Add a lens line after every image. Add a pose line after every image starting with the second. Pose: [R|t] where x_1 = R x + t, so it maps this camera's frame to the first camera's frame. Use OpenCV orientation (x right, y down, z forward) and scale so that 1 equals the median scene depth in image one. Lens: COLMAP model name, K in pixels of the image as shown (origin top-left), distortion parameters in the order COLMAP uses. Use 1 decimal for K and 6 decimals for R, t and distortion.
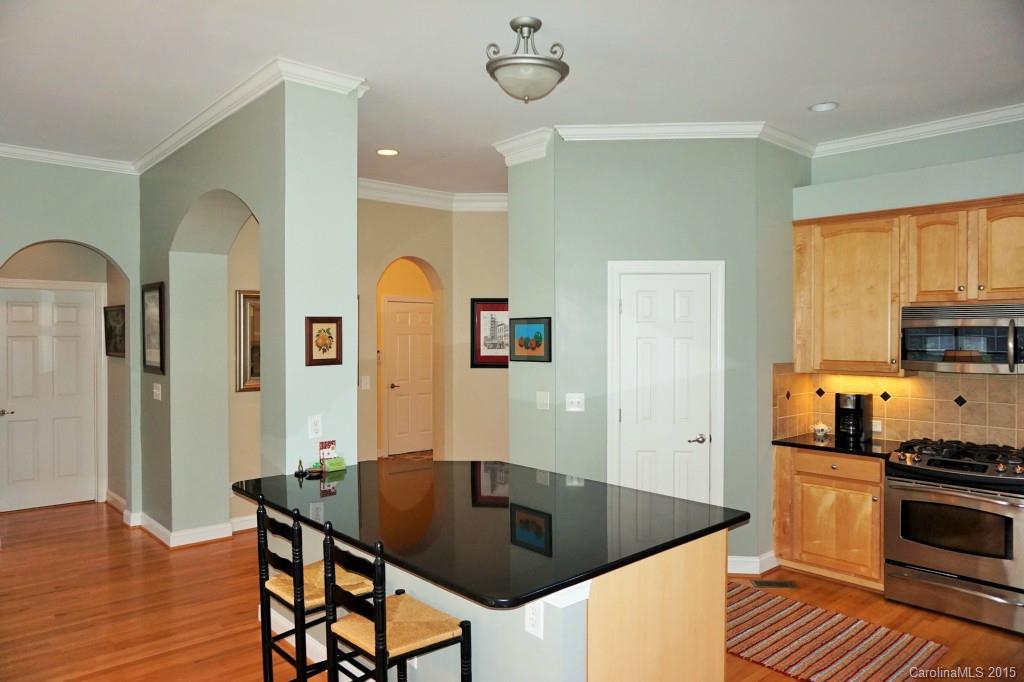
lens RADIAL K [[692.6, 0, 508.0], [0, 692.6, 343.4], [0, 0, 1]] dist [-0.022561, 0.009351]
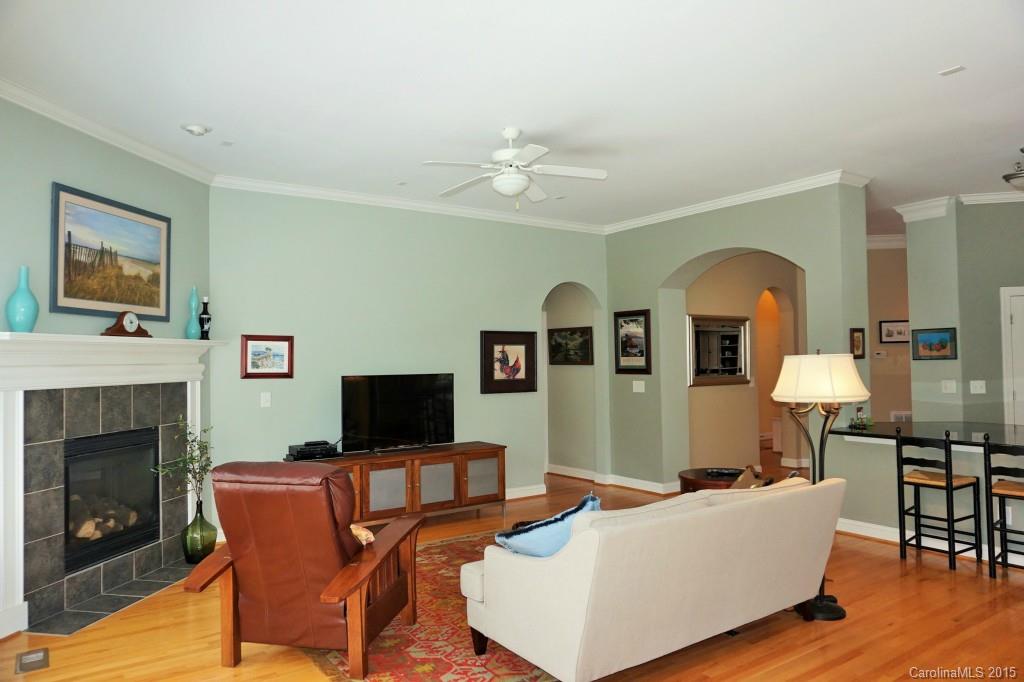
lens RADIAL K [[692.6, 0, 501.7], [0, 692.6, 334.7], [0, 0, 1]] dist [-0.022561, 0.009351]
pose [[0.989865, -0.018794, -0.140766, -0.666207], [0.012447, 0.998871, -0.045835, 0.029927], [0.141468, 0.043618, 0.988981, -0.532374]]
